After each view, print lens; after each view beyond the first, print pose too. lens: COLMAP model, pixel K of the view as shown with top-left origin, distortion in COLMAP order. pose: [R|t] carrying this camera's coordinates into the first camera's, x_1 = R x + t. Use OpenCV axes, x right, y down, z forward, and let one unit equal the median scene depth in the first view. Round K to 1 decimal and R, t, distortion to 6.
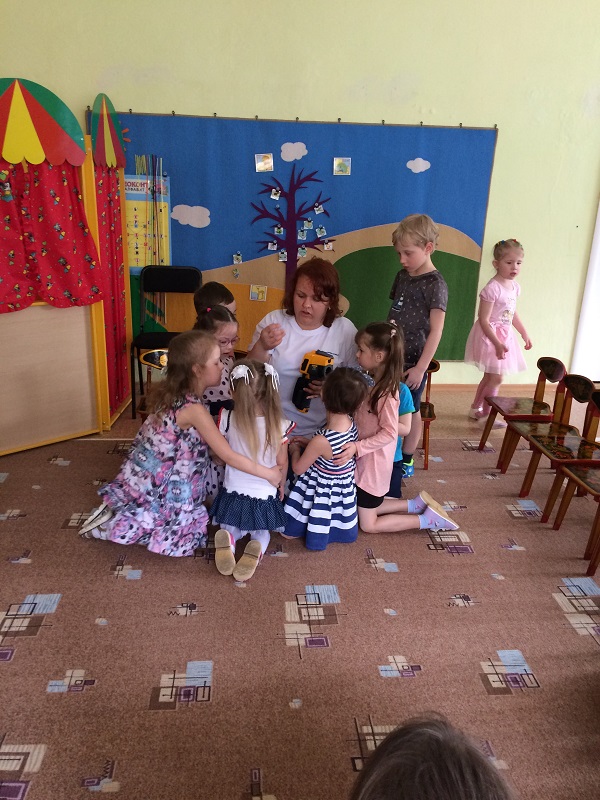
lens RADIAL K [[672.6, 0, 304.9], [0, 672.6, 405.2], [0, 0, 1]] dist [0.140629, -0.217353]
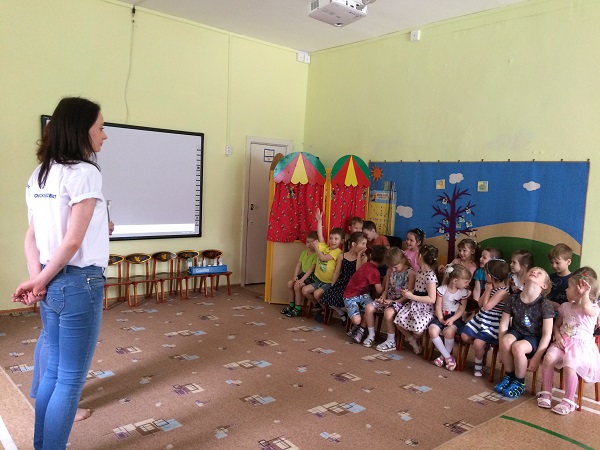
lens RADIAL K [[518.6, 0, 300.0], [0, 518.6, 225.0], [0, 0, 1]] dist [0.152093, -0.234602]
pose [[0.580021, 0.062087, -0.812232, 0.827436], [-0.286509, 0.948932, -0.132062, 0.023470], [0.762554, 0.309310, 0.568189, -0.004240]]
